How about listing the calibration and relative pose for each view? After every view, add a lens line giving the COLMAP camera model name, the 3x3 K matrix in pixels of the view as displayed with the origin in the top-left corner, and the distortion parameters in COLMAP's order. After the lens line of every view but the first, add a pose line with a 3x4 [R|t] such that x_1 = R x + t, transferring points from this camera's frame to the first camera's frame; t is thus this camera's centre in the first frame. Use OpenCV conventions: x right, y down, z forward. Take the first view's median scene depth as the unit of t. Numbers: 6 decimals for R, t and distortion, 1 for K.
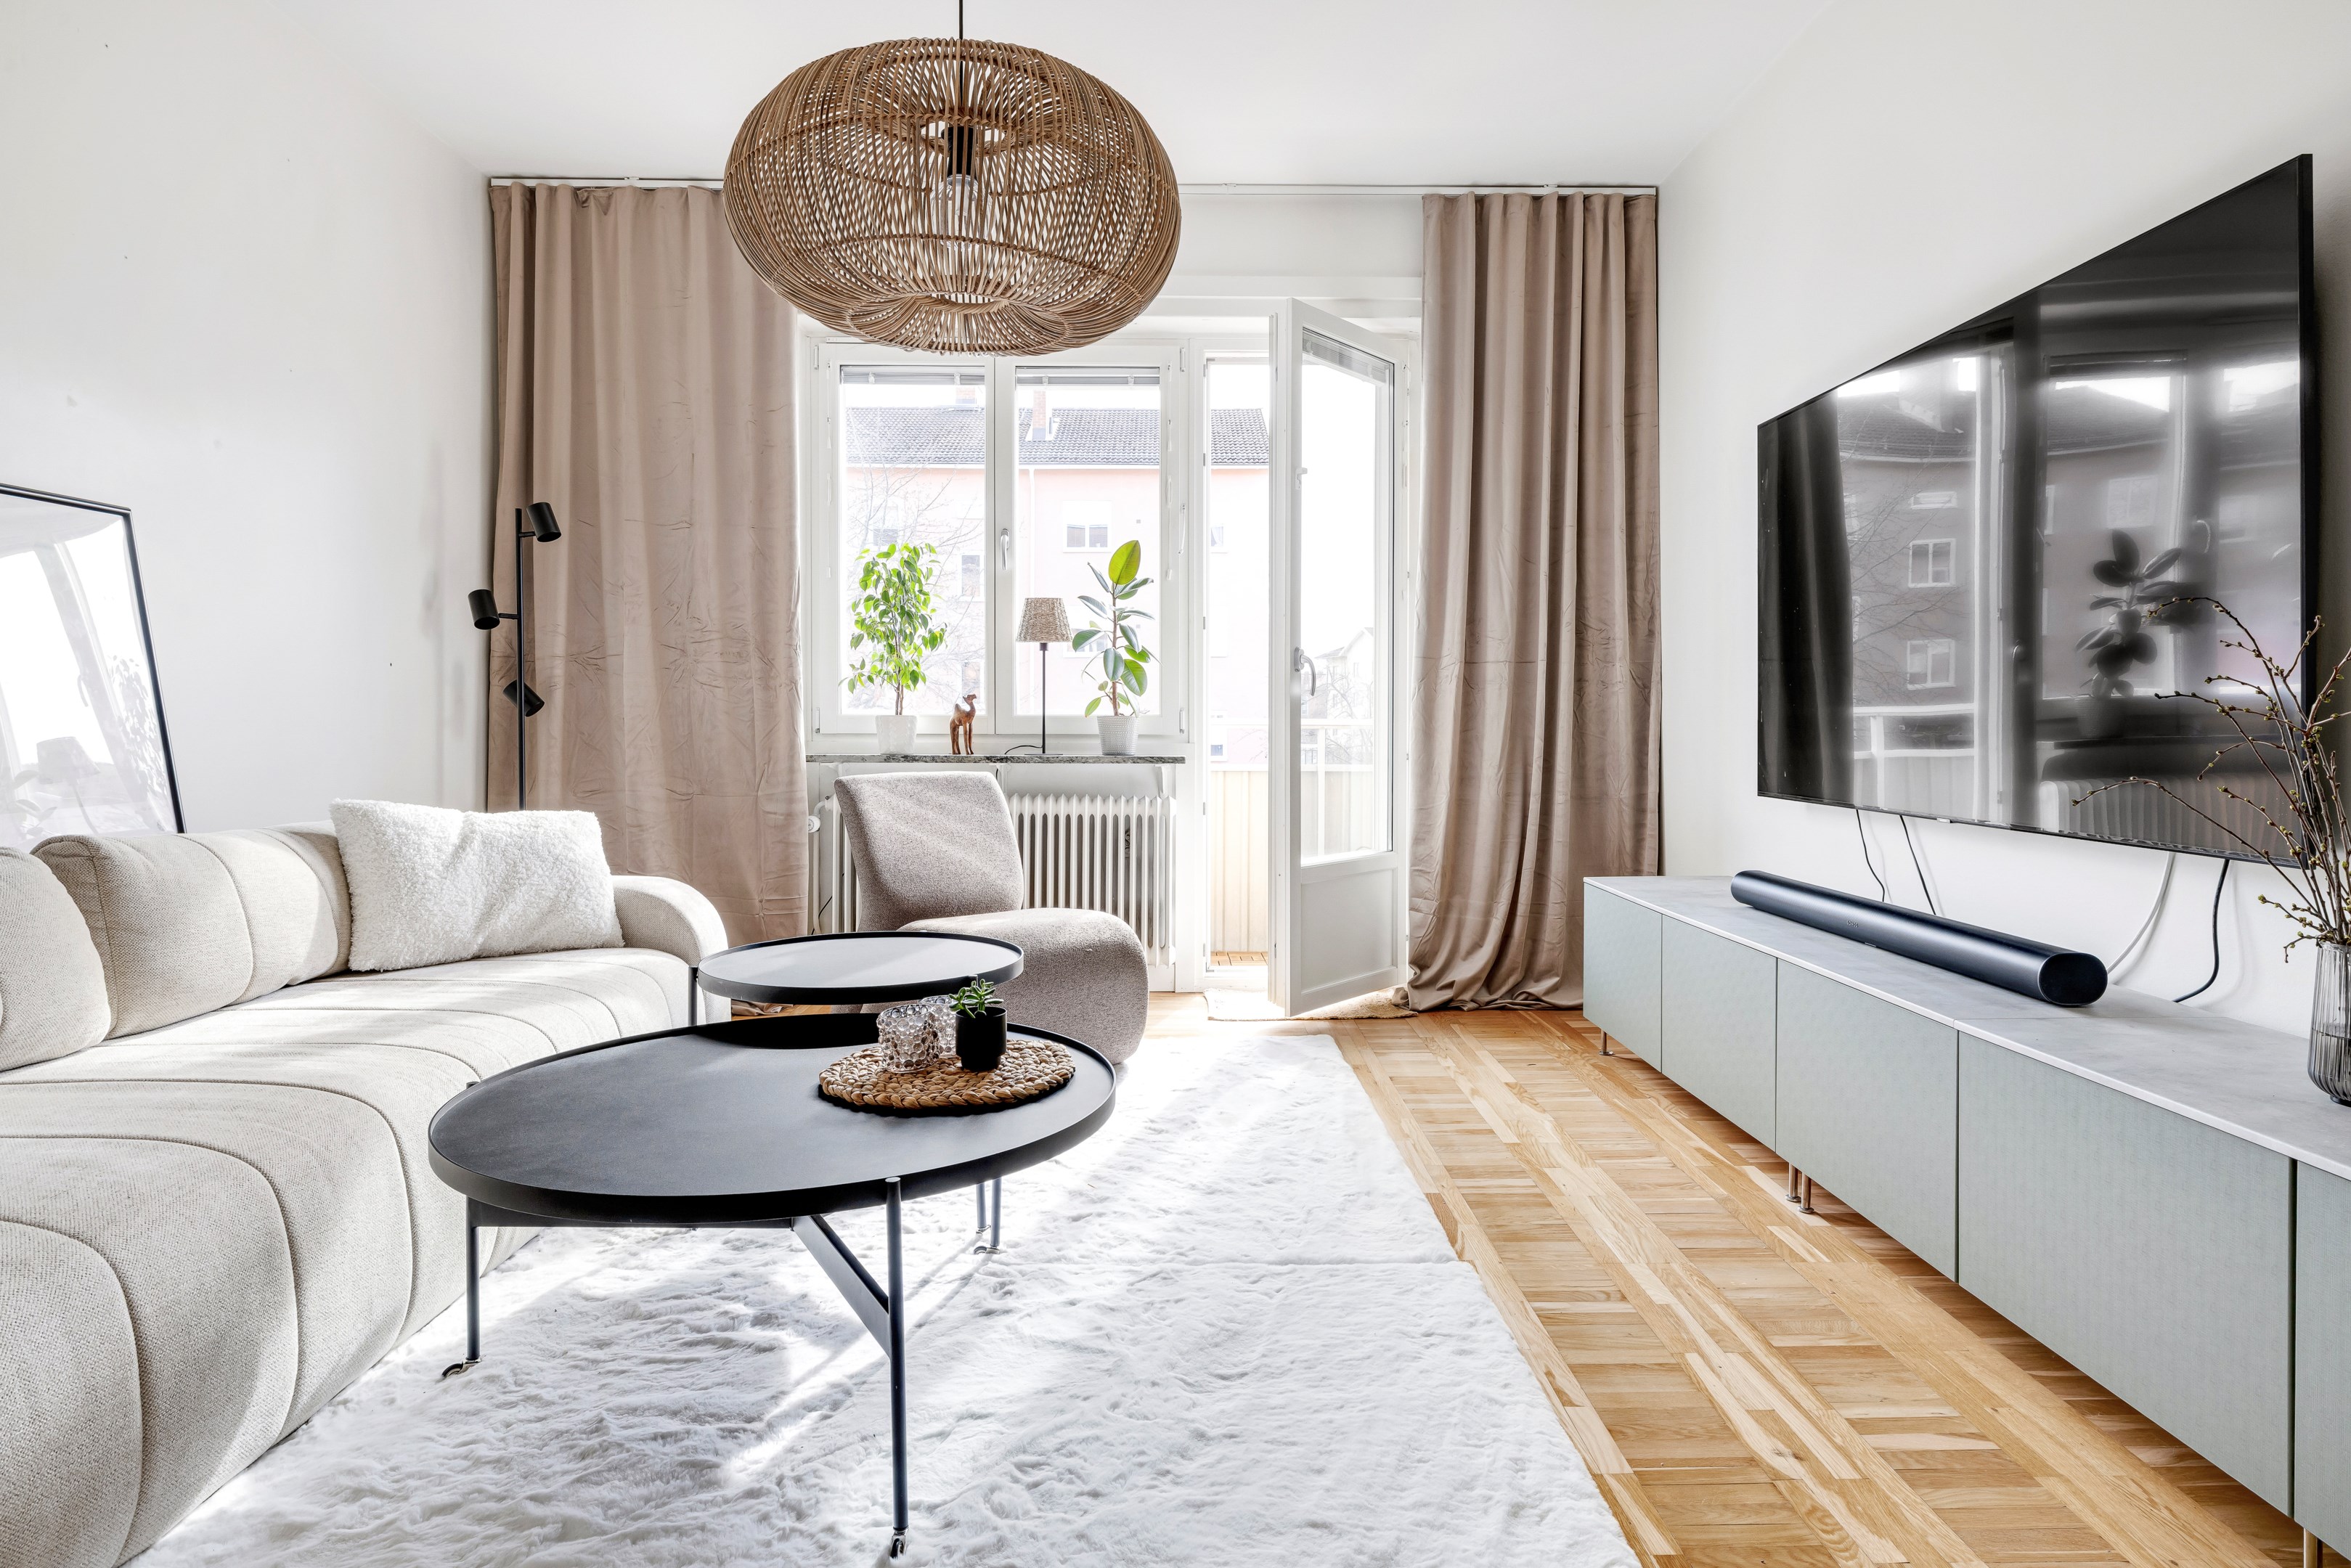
lens RADIAL K [[1334.6, 0, 1171.4], [0, 1334.6, 729.4], [0, 0, 1]] dist [-0.000119, -0.000714]
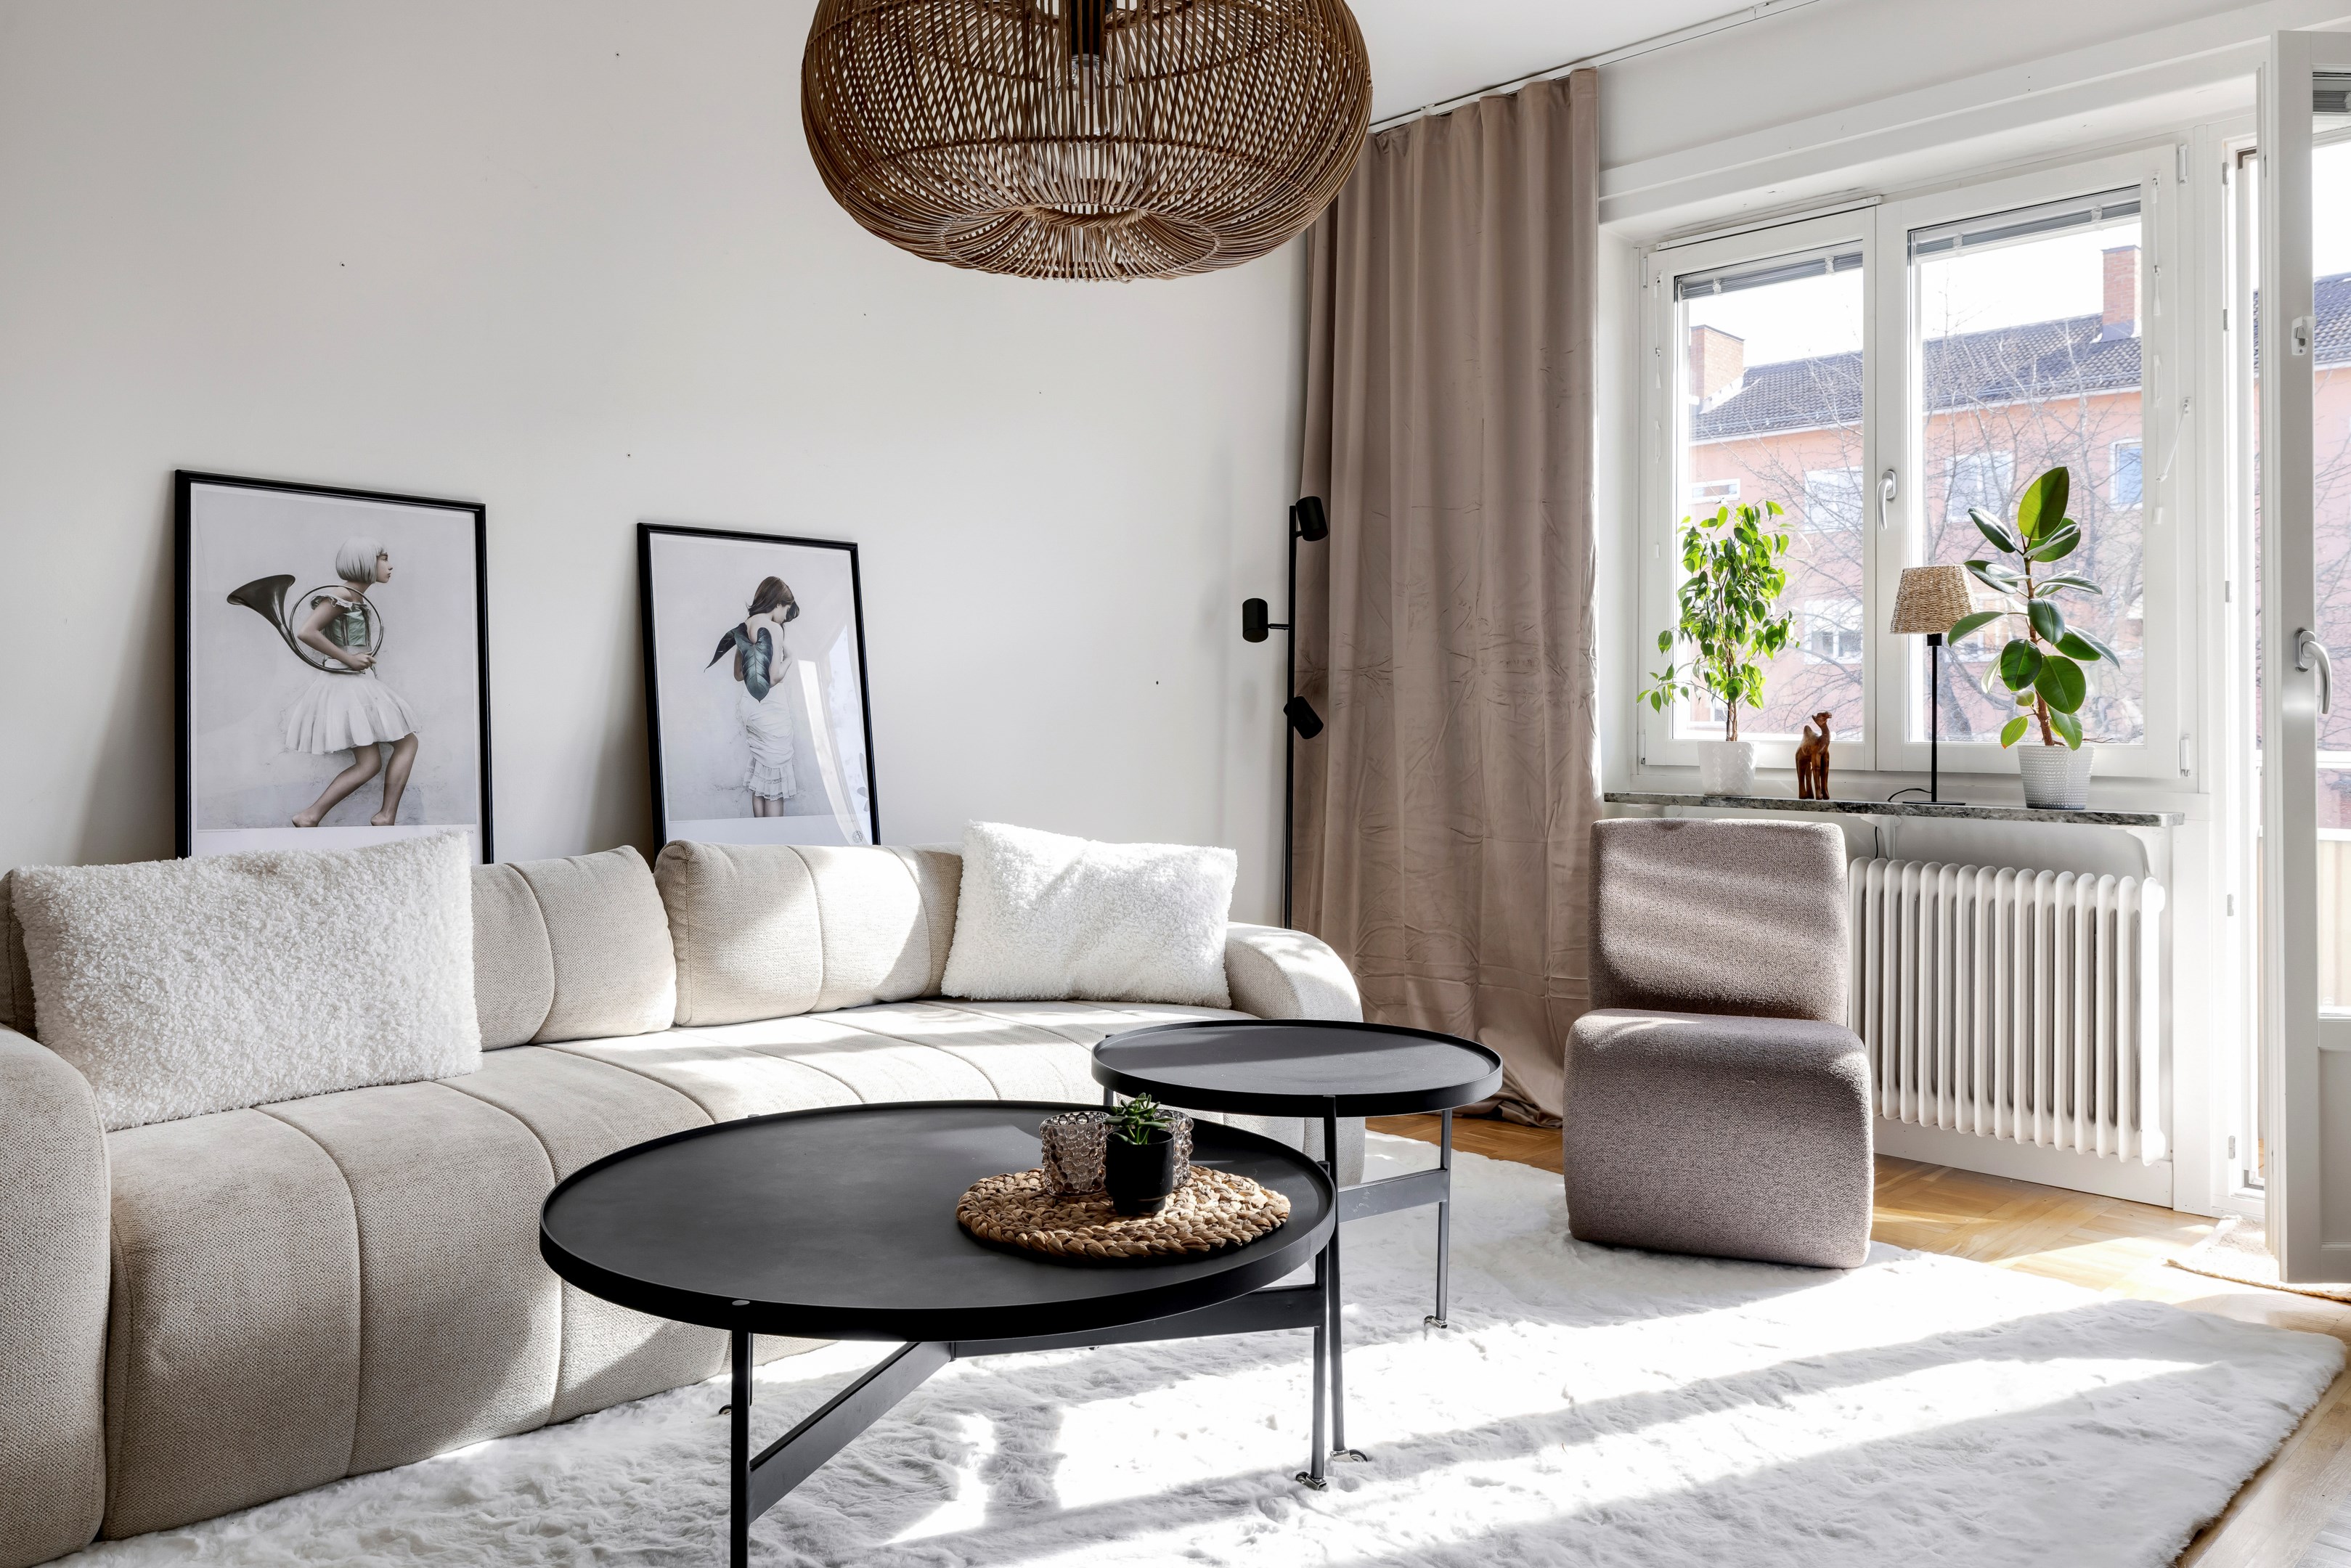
lens RADIAL K [[1668.9, 0, 1173.1], [0, 1668.9, 699.9], [0, 0, 1]] dist [-0.028063, -0.000630]
pose [[0.697925, -0.008282, -0.716123, 0.239997], [-0.016226, 0.999494, -0.027373, -0.003833], [0.715987, 0.030724, 0.697437, 0.160080]]
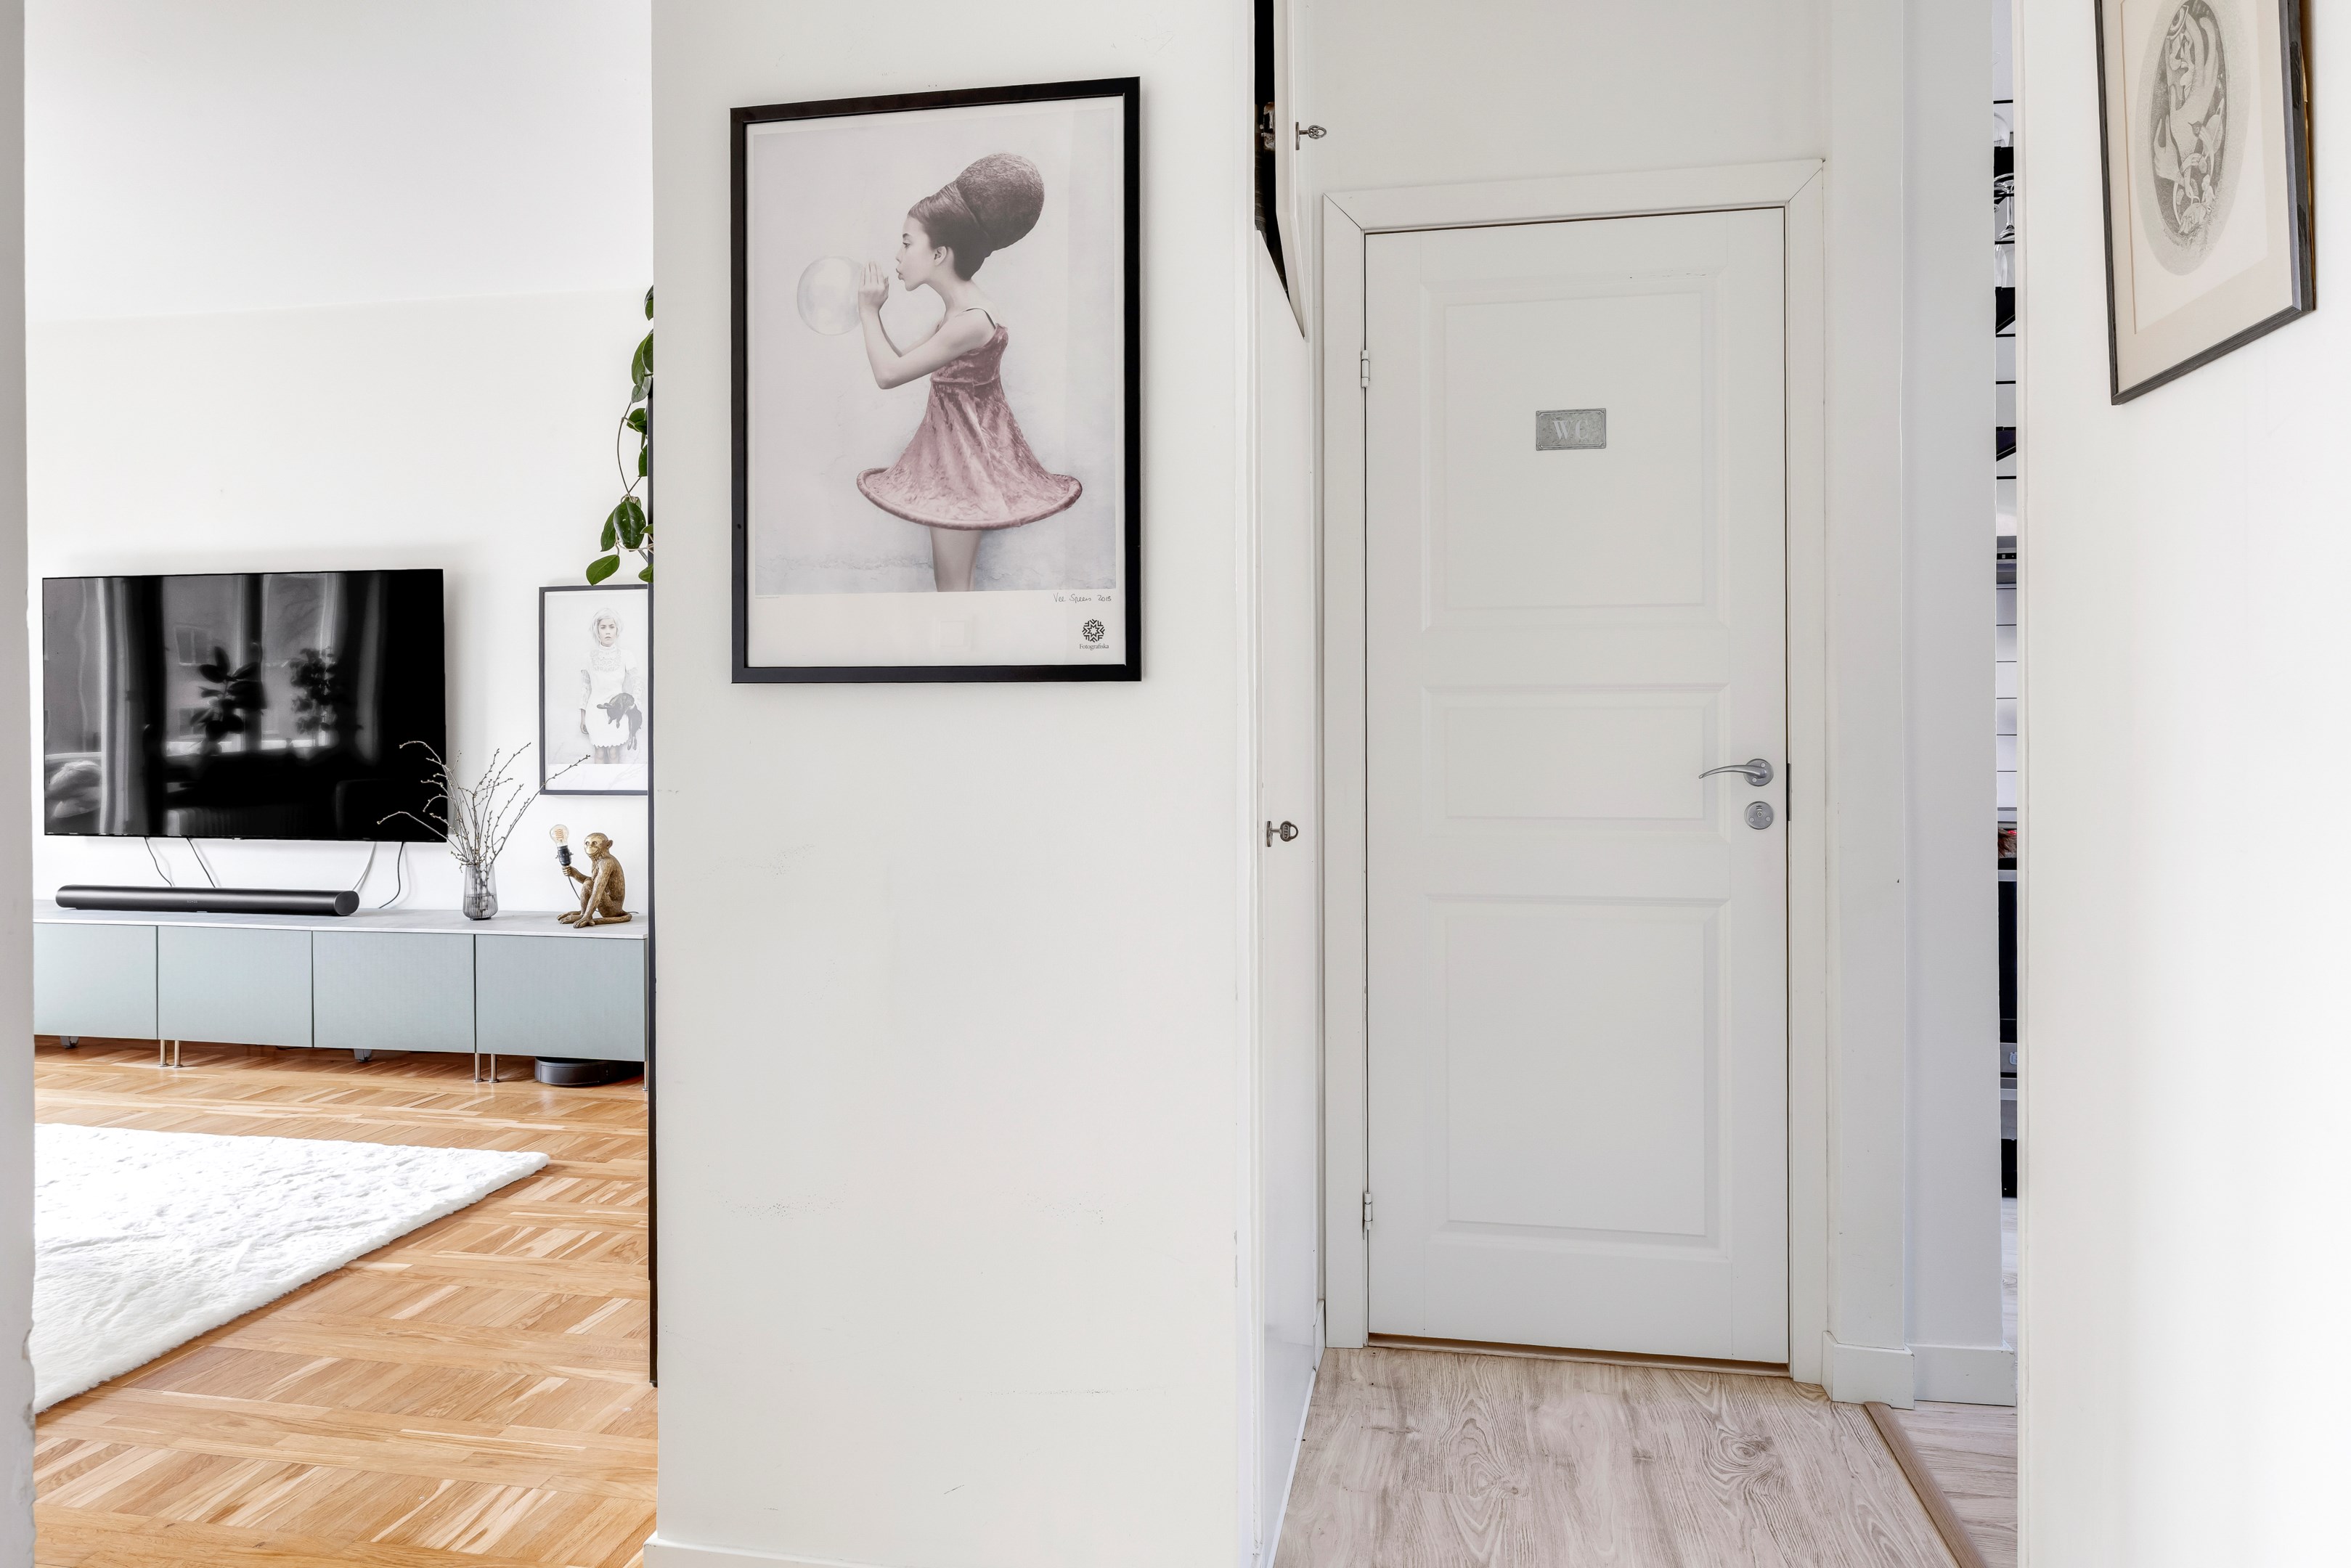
lens RADIAL K [[1368.3, 0, 1227.6], [0, 1368.3, 740.1], [0, 0, 1]] dist [-0.004071, 0.001646]
pose [[0.170784, -0.006885, 0.985284, -0.618659], [0.007124, 0.999958, 0.005753, -0.041076], [-0.985283, 0.006036, 0.170826, -0.393908]]
